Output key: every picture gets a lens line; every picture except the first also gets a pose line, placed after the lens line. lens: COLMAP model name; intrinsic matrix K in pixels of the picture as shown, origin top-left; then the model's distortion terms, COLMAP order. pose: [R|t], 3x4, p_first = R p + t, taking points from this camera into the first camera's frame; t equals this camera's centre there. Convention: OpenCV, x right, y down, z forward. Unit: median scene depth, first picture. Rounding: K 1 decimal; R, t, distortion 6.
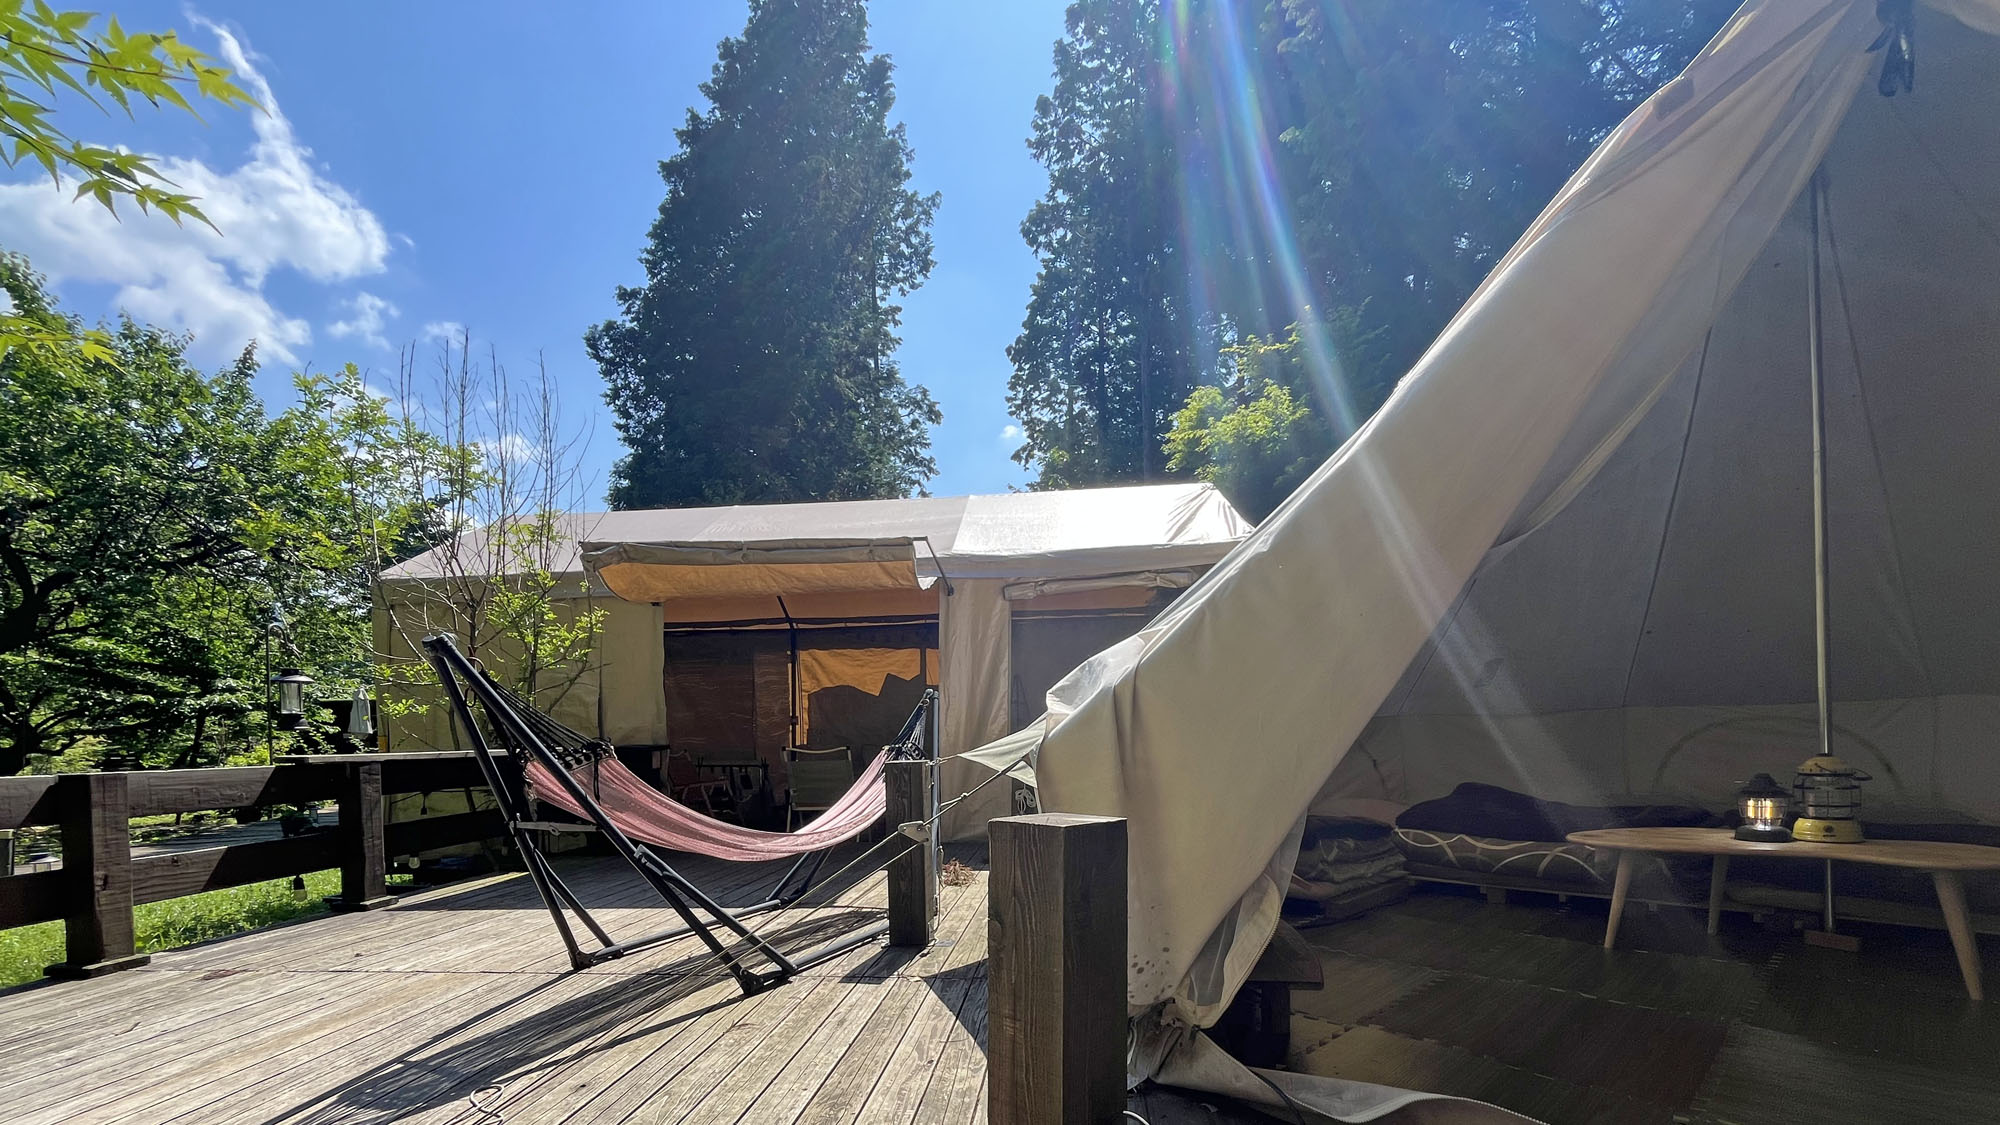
lens RADIAL K [[807.5, 0, 998.0], [0, 807.5, 753.7], [0, 0, 1]] dist [-0.003248, 0.000098]
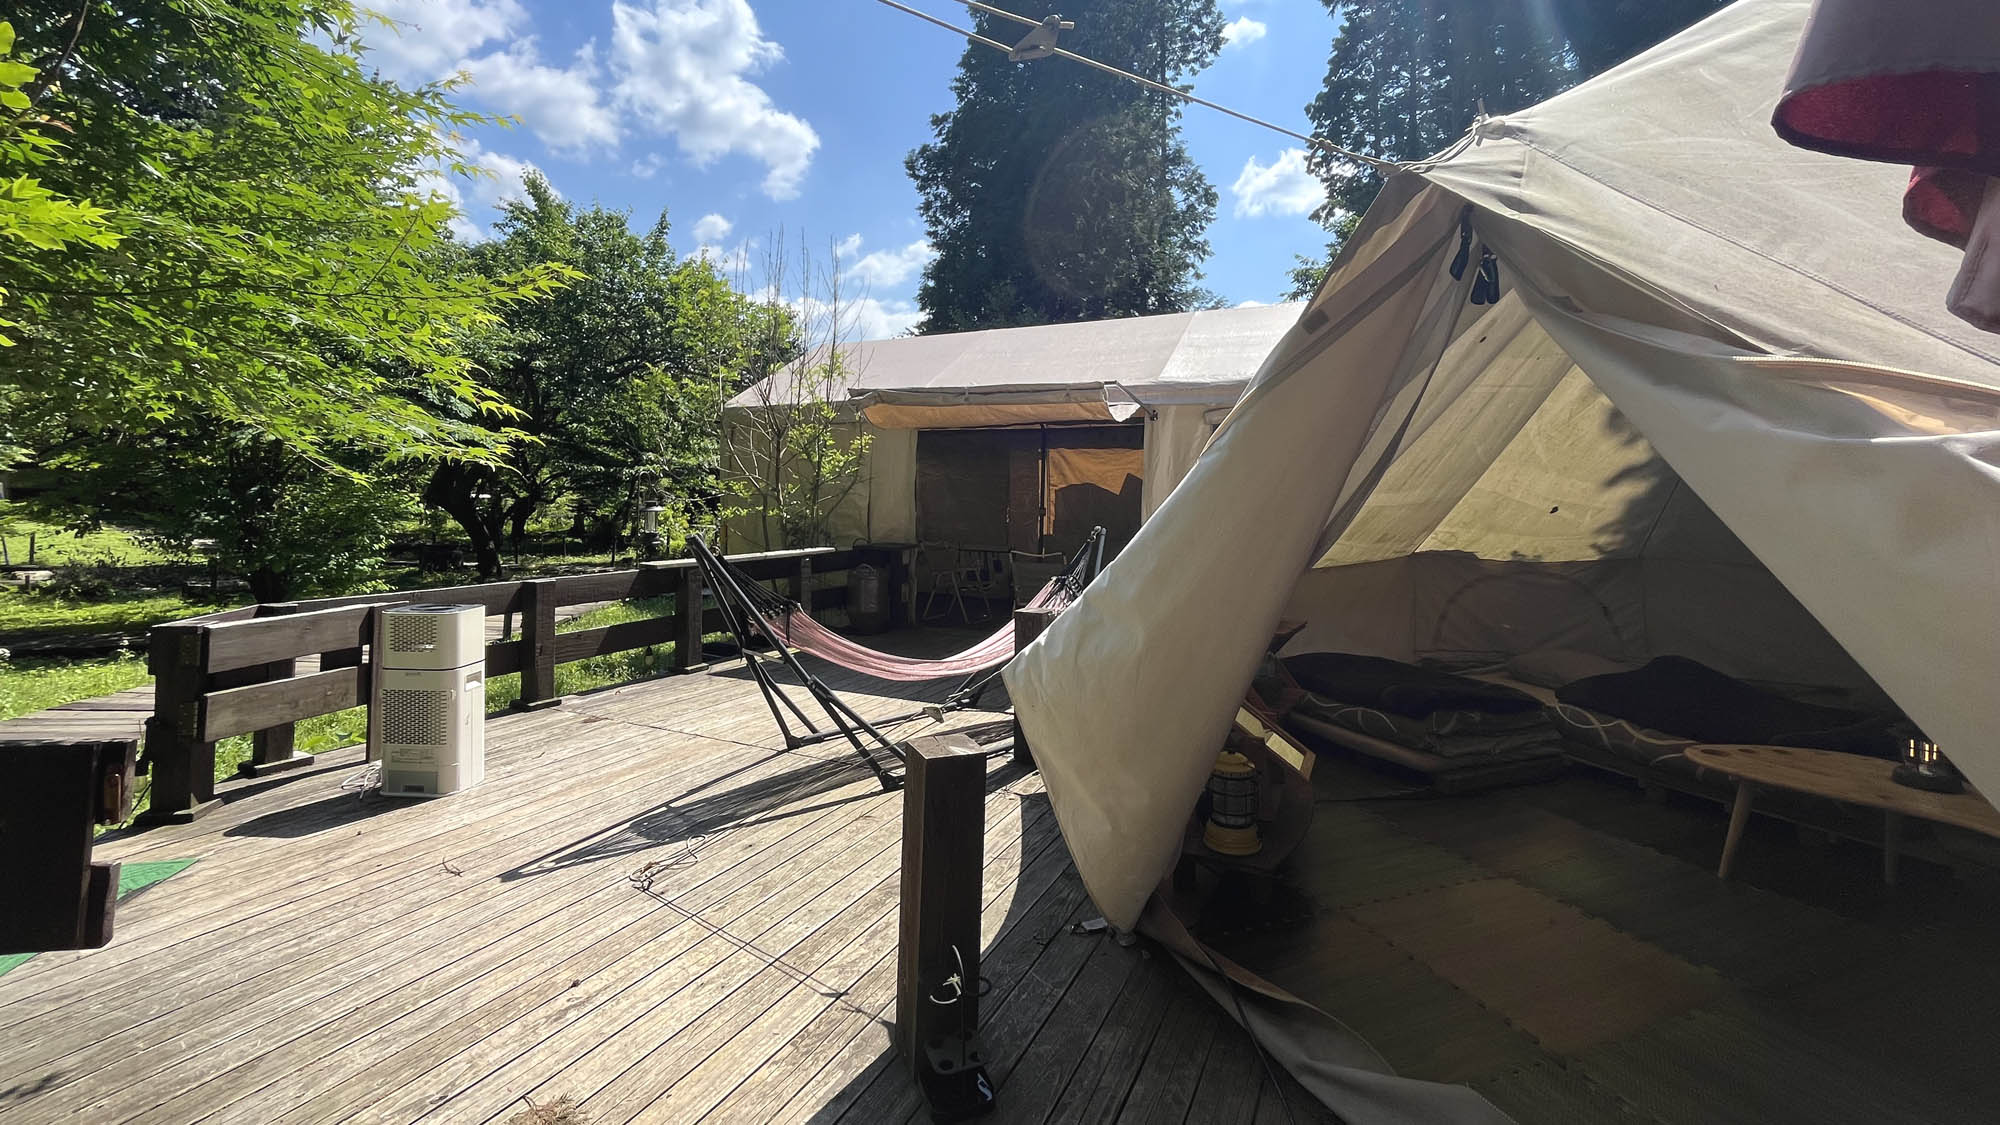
lens RADIAL K [[810.6, 0, 1003.0], [0, 810.6, 486.5], [0, 0, 1]] dist [-0.001478, 0.000019]
pose [[0.935622, 0.023324, -0.352232, 0.085757], [-0.034626, 0.999067, -0.025819, -0.045535], [0.351301, 0.036354, 0.935557, -0.052997]]
